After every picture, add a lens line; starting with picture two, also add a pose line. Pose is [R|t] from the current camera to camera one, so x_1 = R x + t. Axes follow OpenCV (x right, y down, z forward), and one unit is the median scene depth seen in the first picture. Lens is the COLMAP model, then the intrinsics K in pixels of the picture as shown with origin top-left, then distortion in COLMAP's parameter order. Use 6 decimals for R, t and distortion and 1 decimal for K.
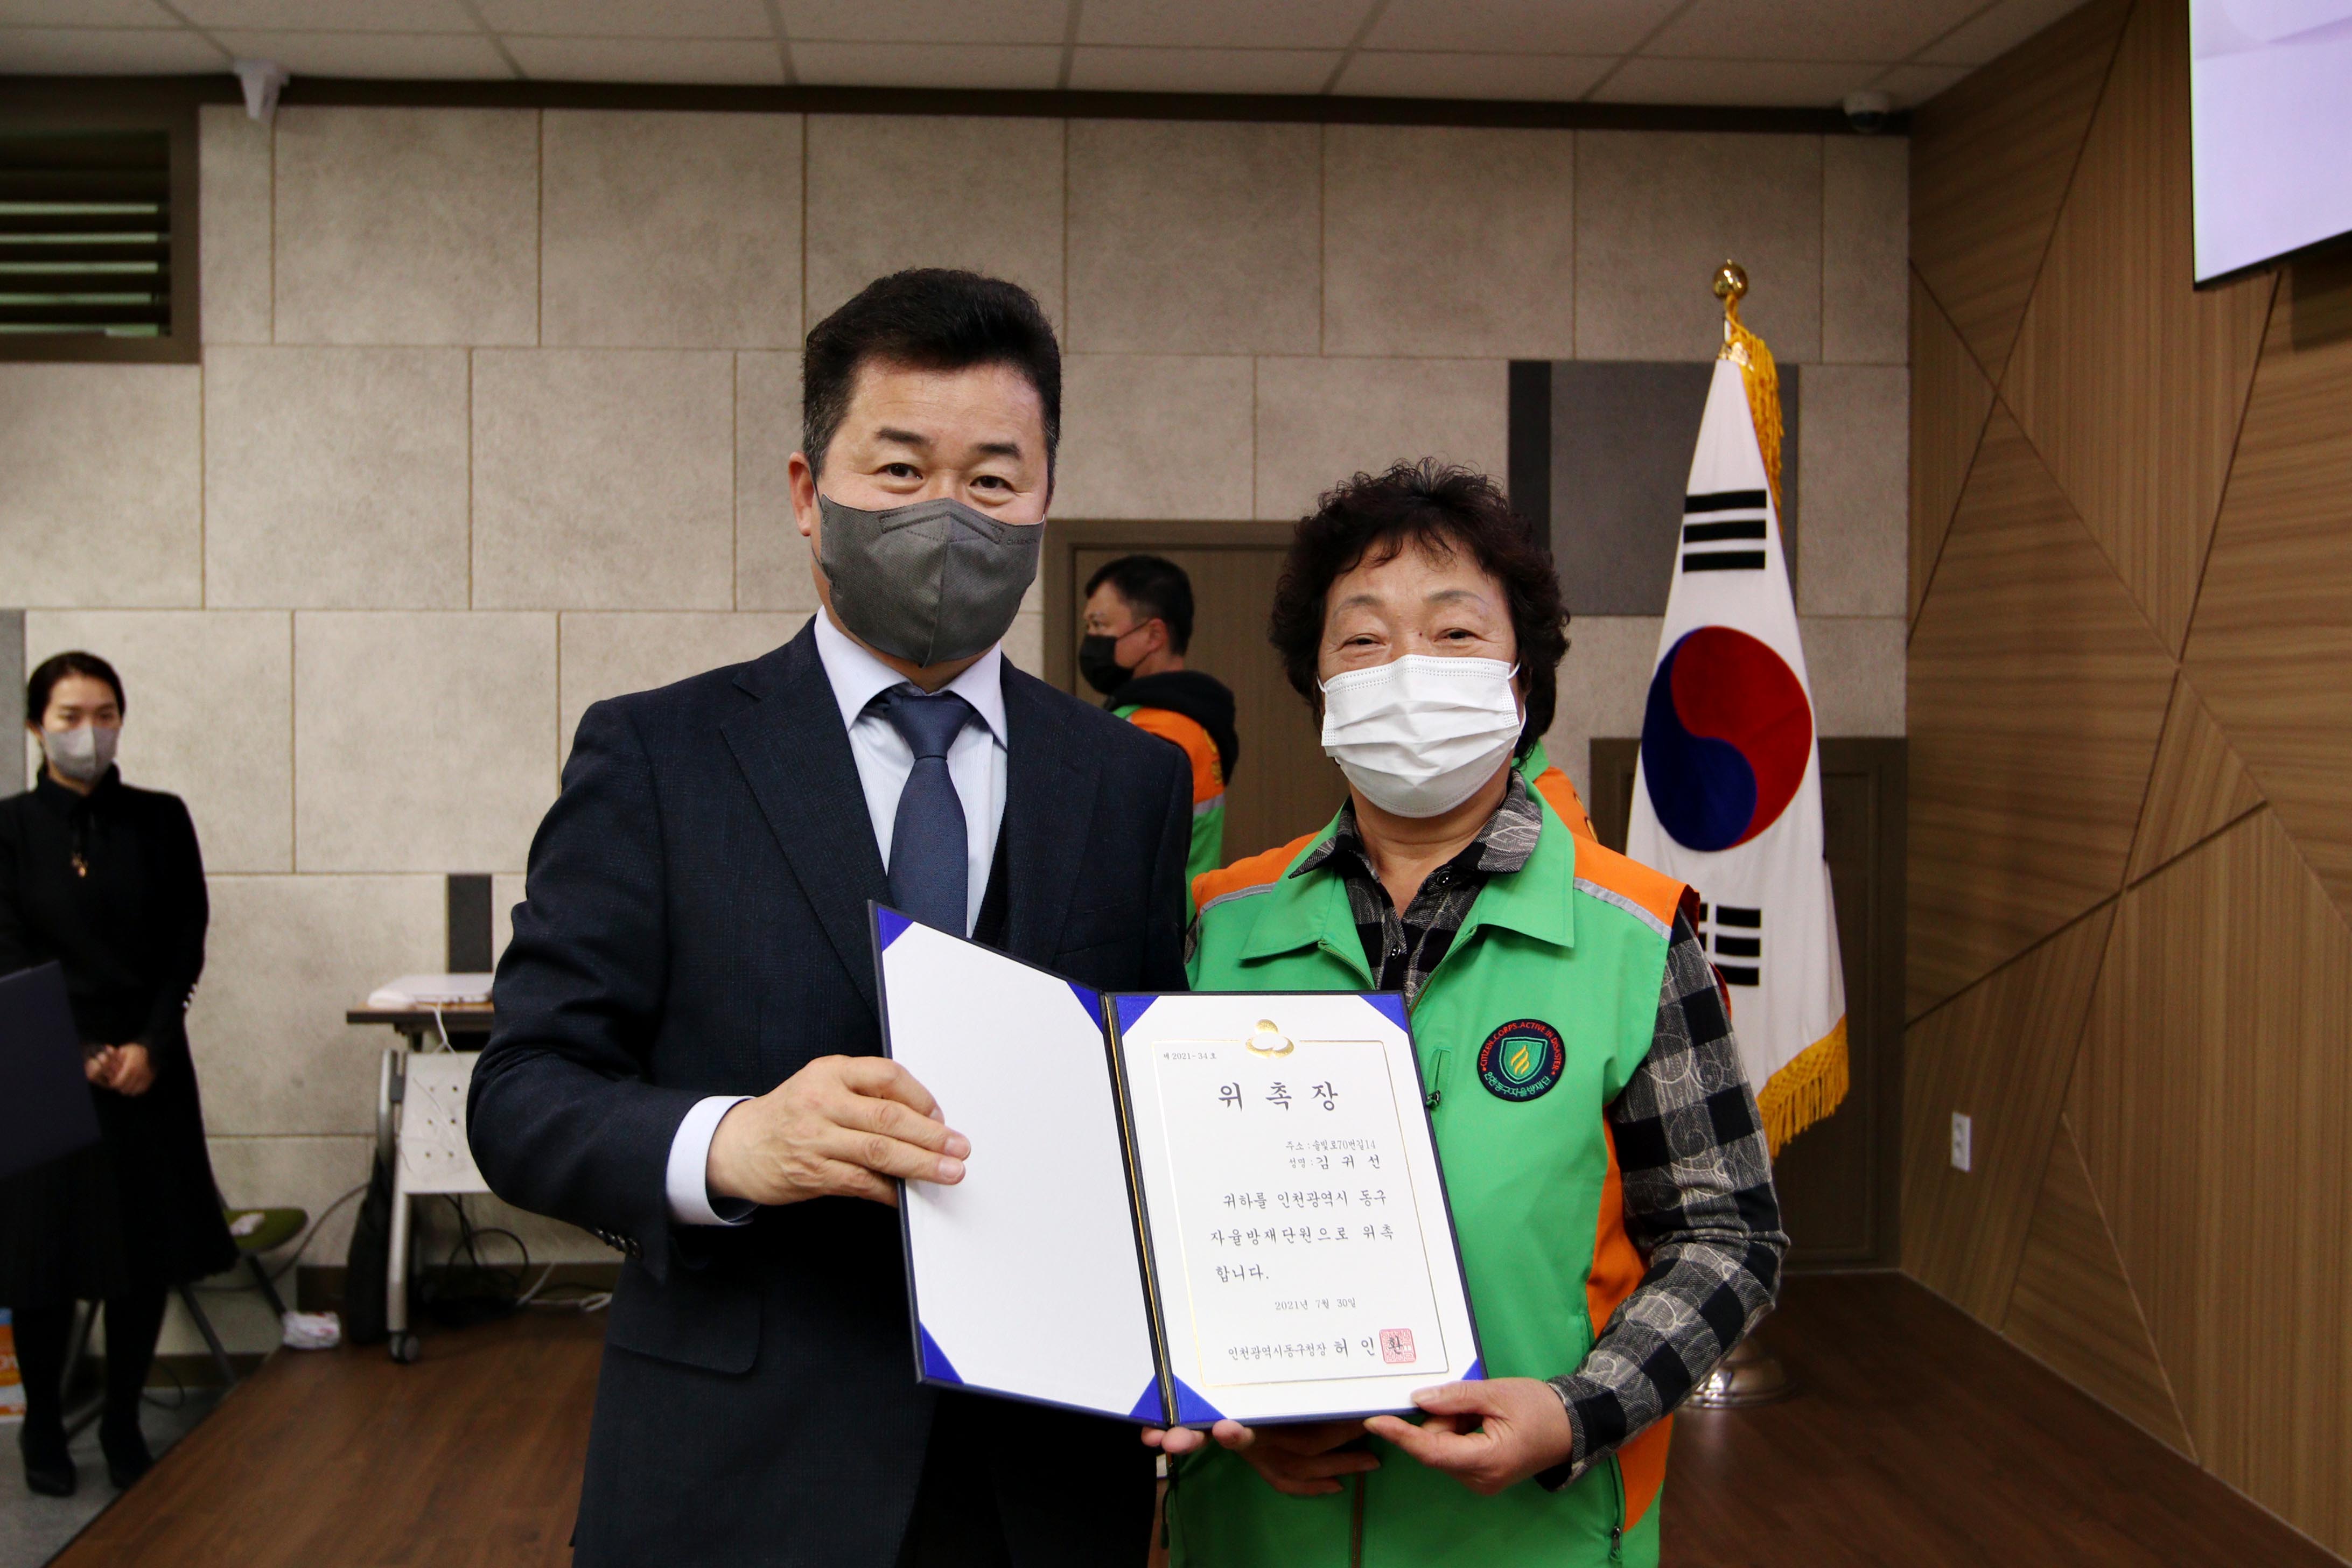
lens RADIAL K [[2418.1, 0, 1170.2], [0, 2418.1, 746.7], [0, 0, 1]] dist [-0.056999, 0.058184]
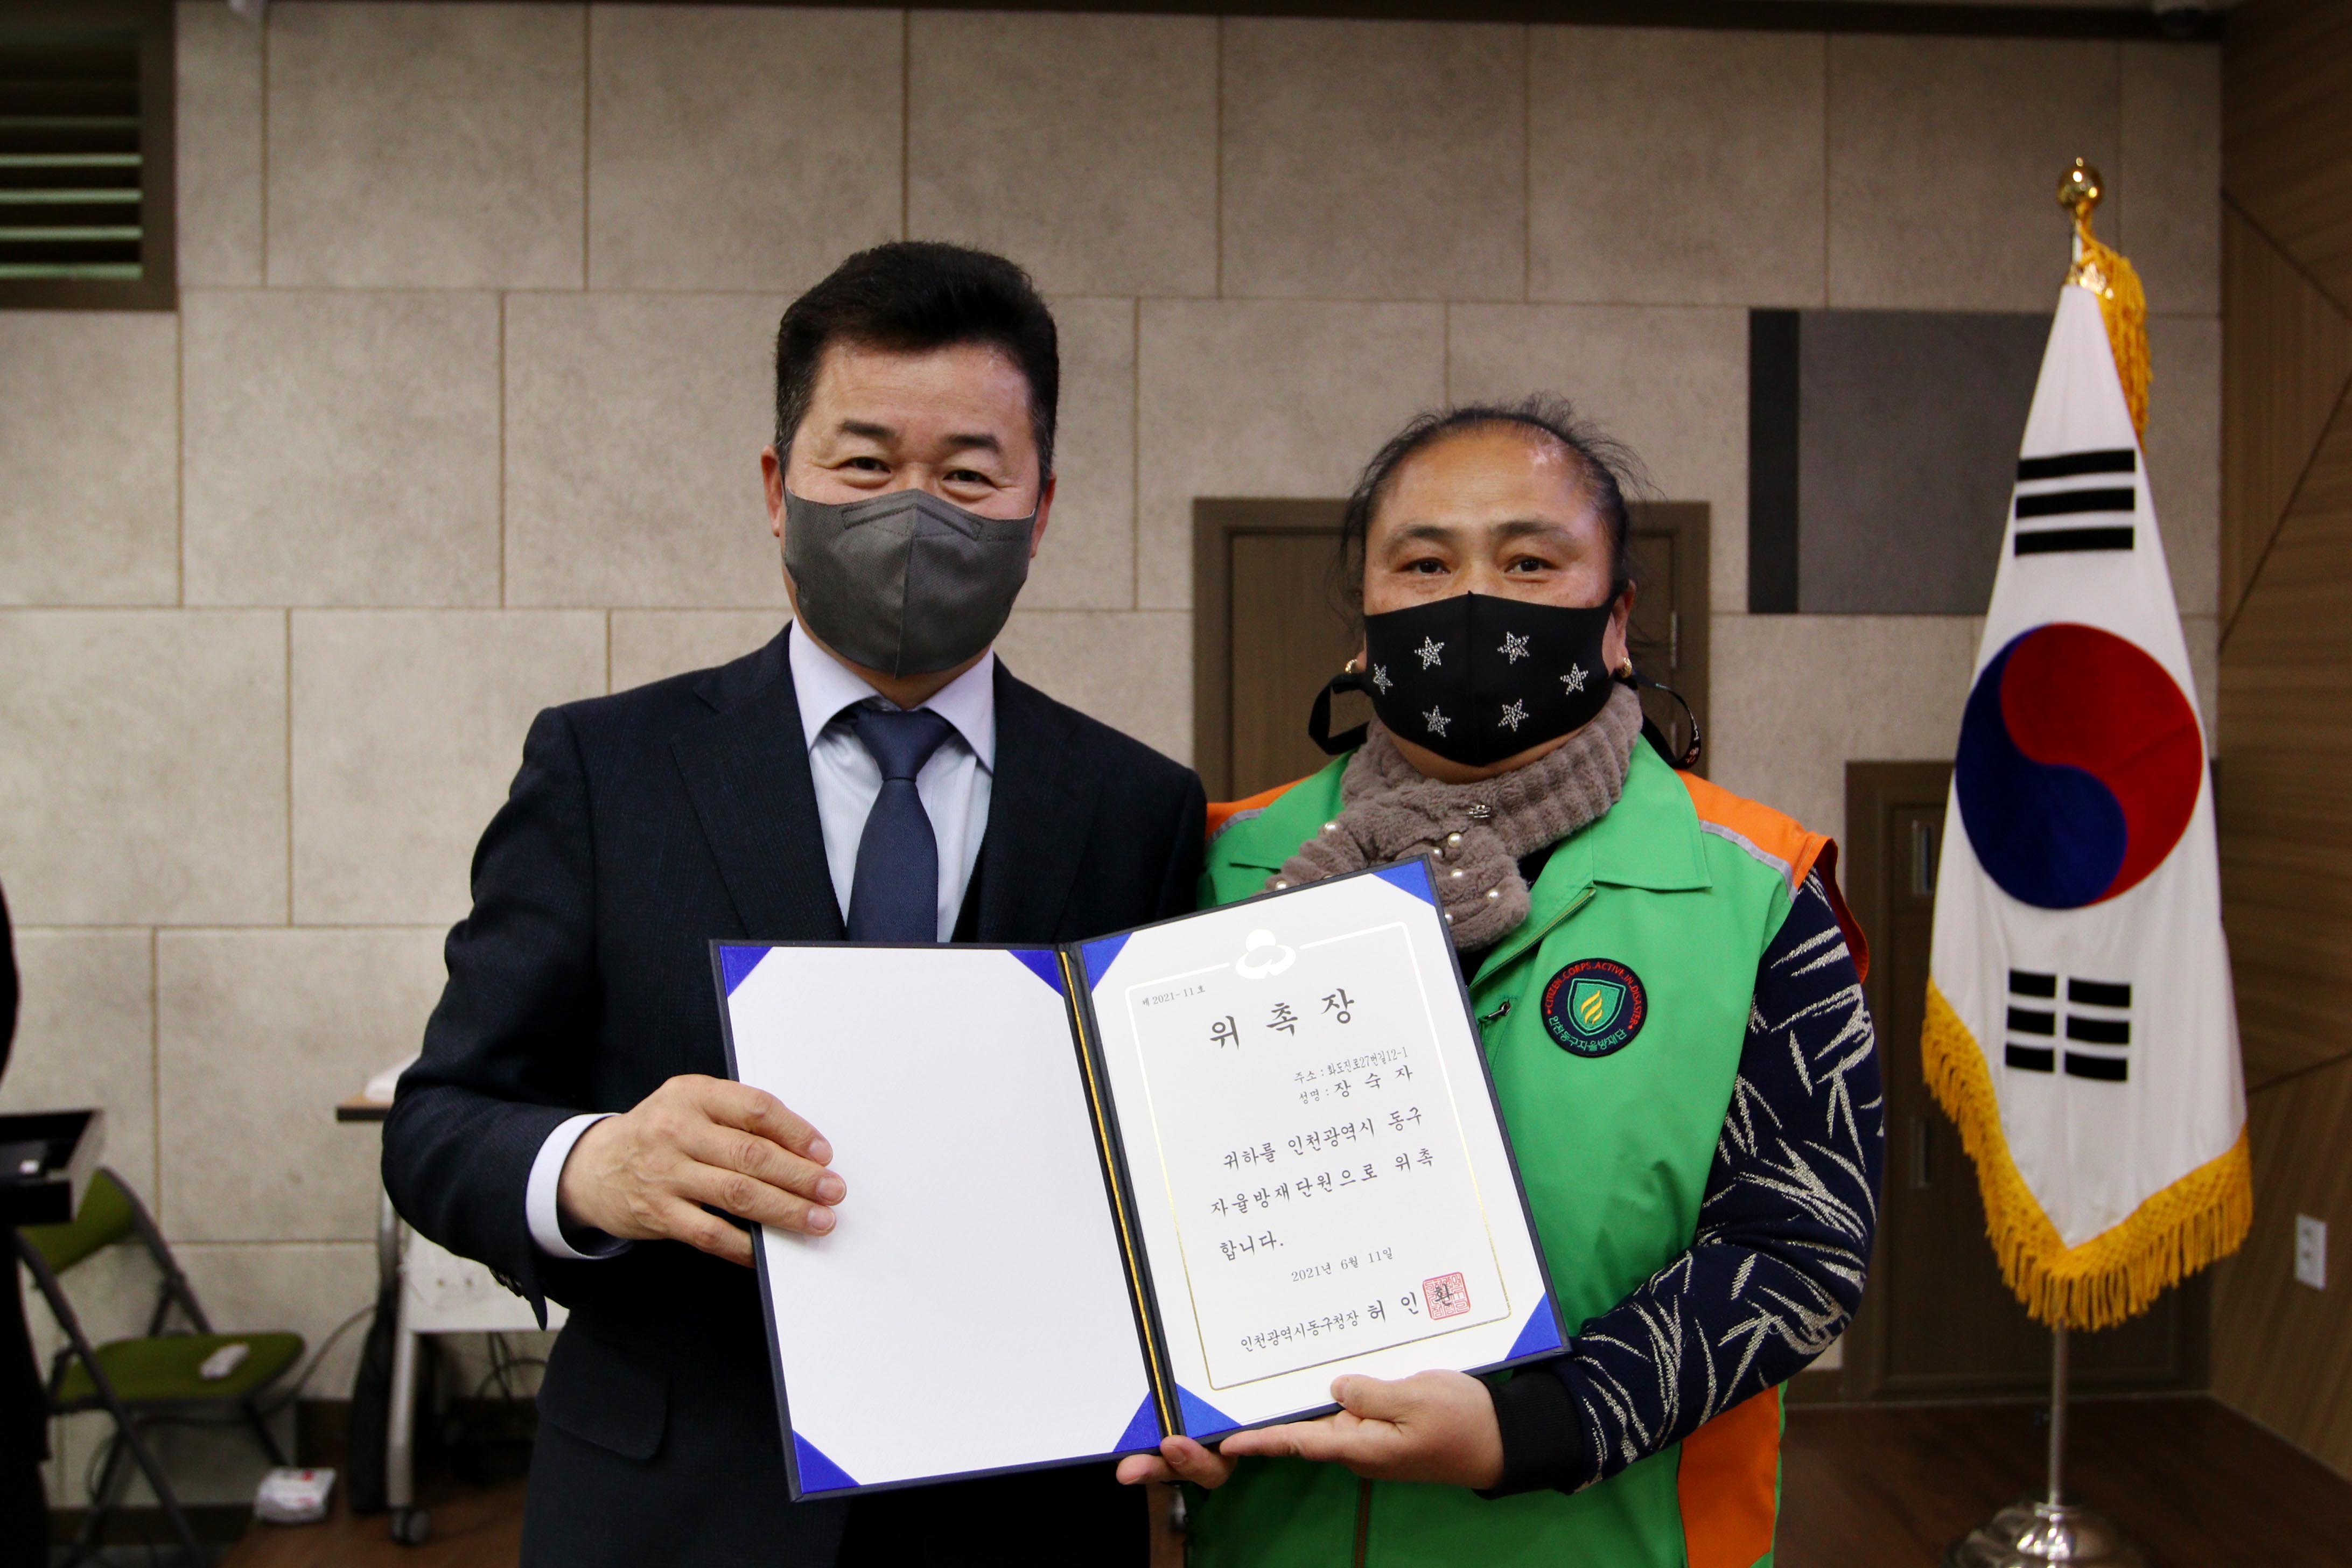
lens RADIAL K [[2204.9, 0, 1202.4], [0, 2204.9, 745.5], [0, 0, 1]] dist [-0.064947, 0.051002]
pose [[0.999985, -0.000881, -0.005410, -0.046160], [0.000870, 0.999998, -0.001960, -0.007958], [0.005412, 0.001955, 0.999983, 0.248869]]
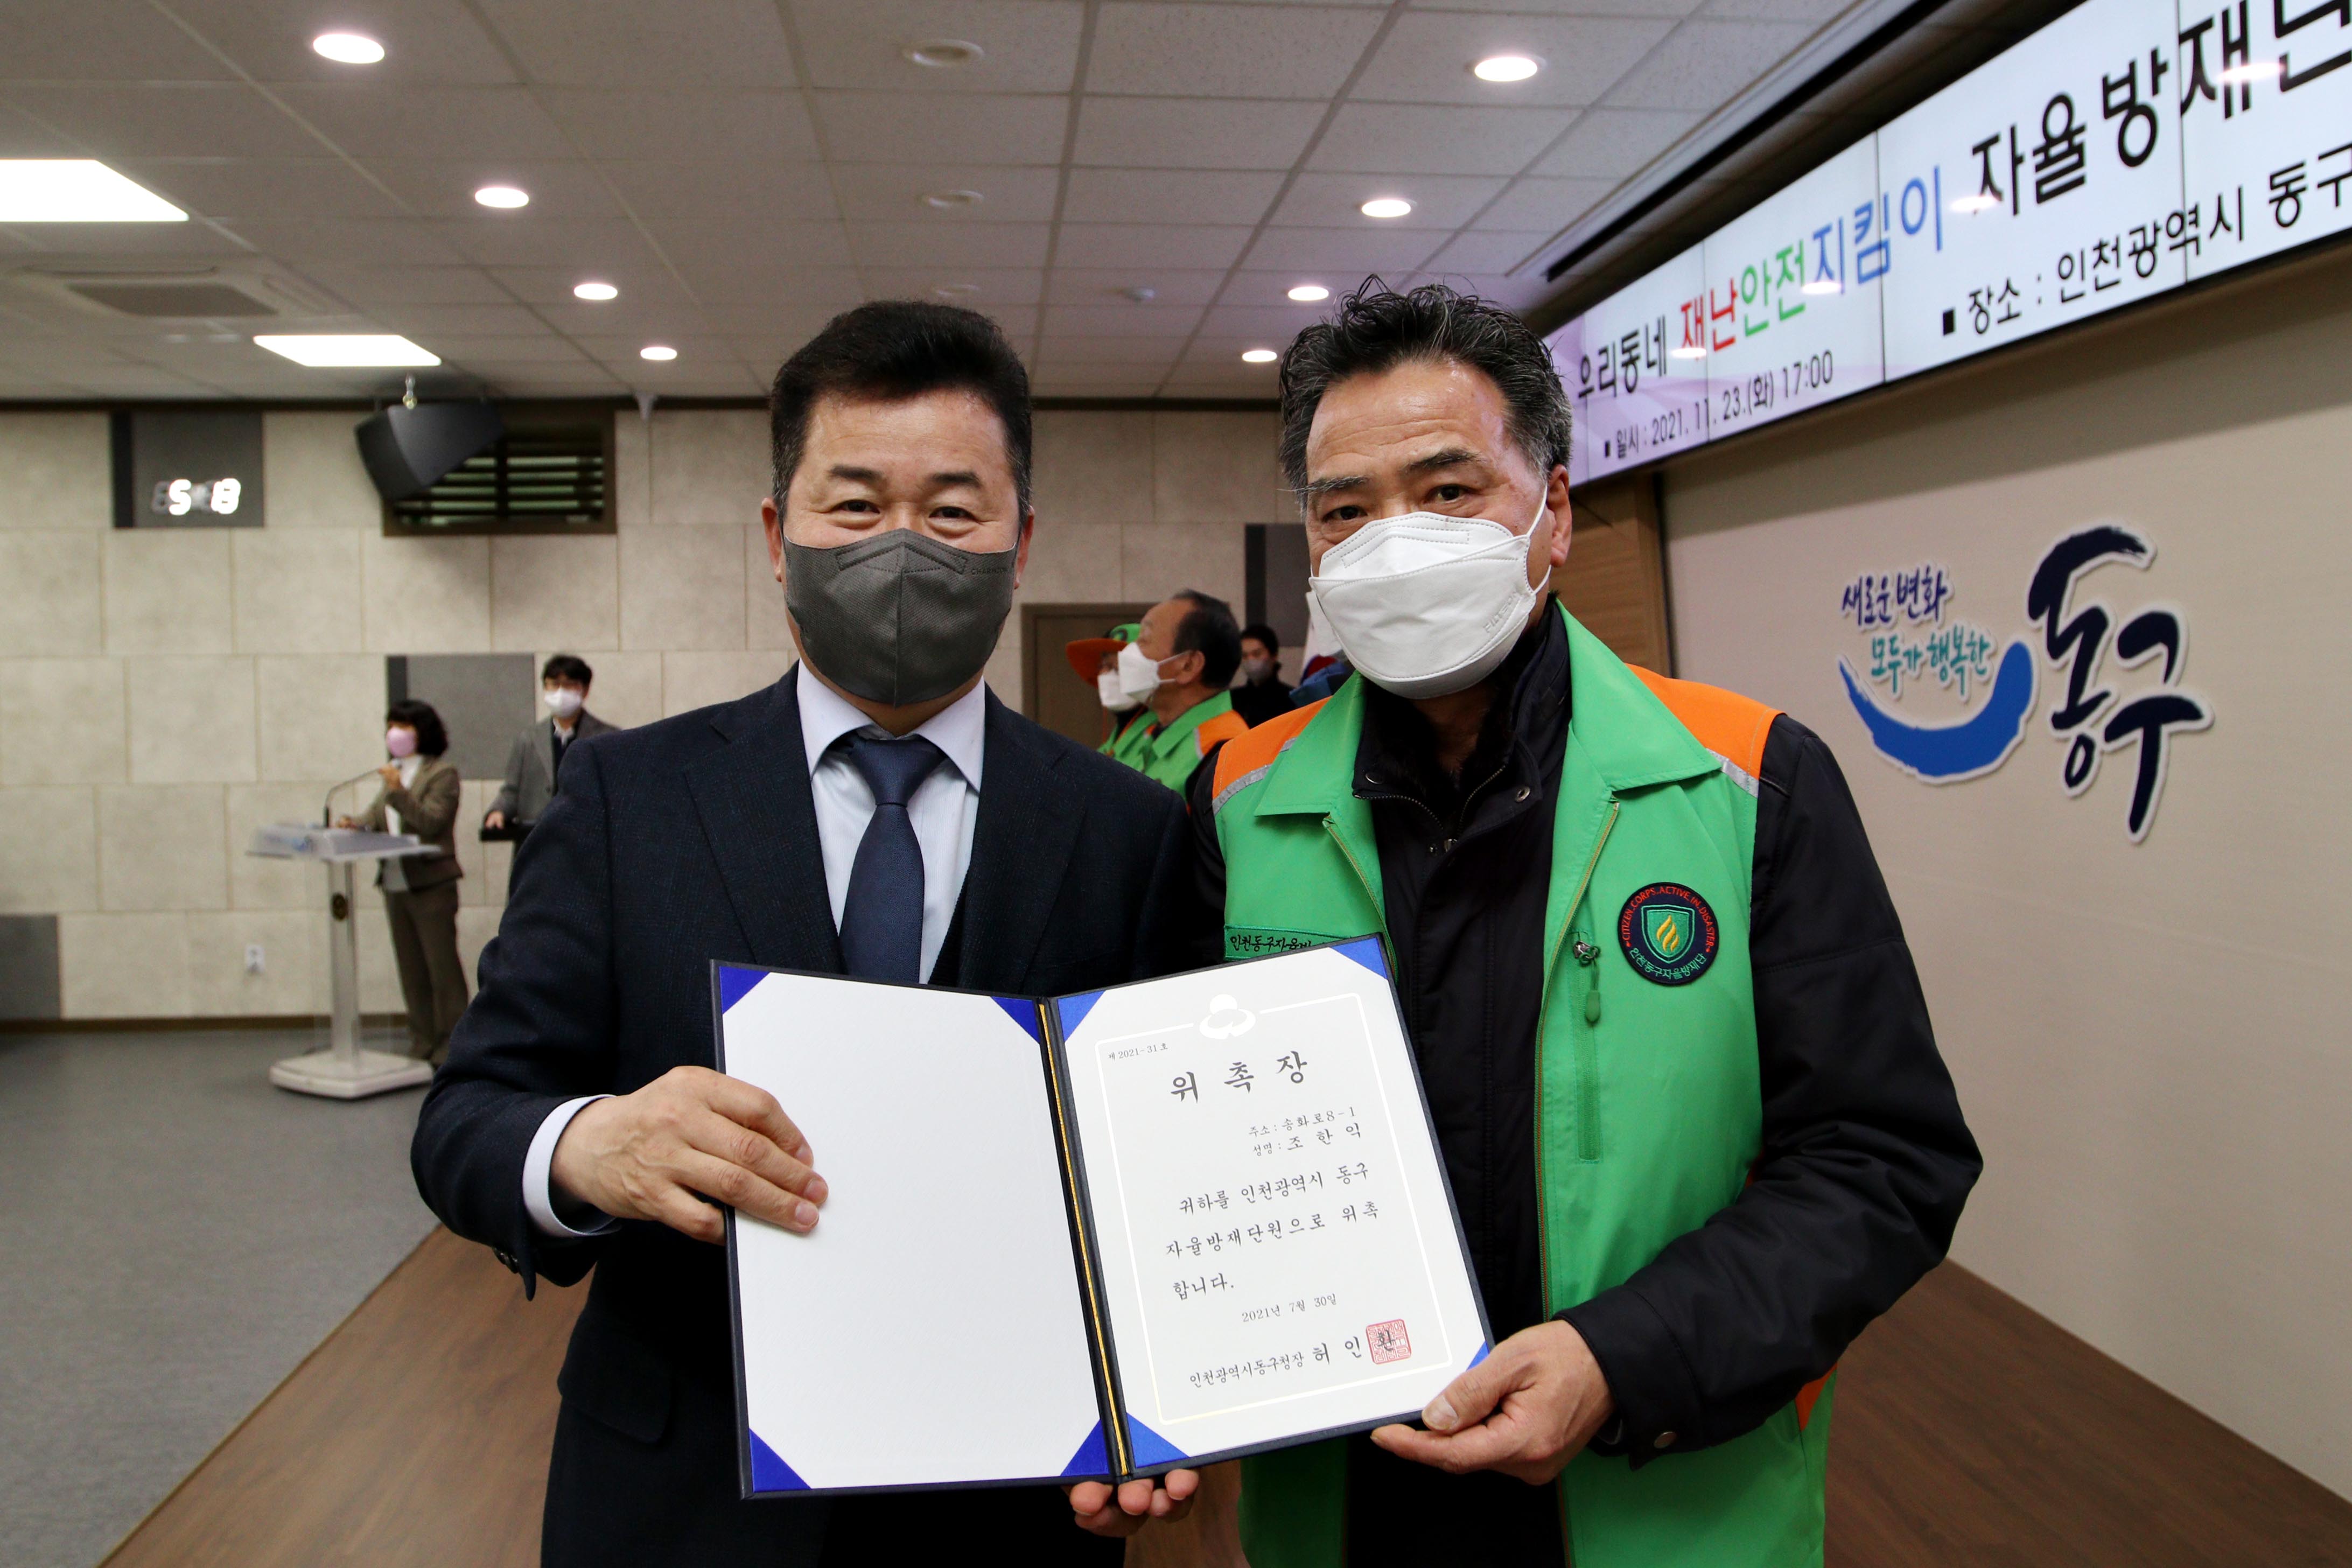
lens RADIAL K [[1849.8, 0, 1167.6], [0, 1849.8, 742.8], [0, 0, 1]] dist [-0.075070, 0.050200]
pose [[0.999723, -0.012069, 0.020212, 0.040791], [0.011871, 0.999881, 0.009874, 0.011598], [-0.020329, -0.009632, 0.999747, -0.608769]]
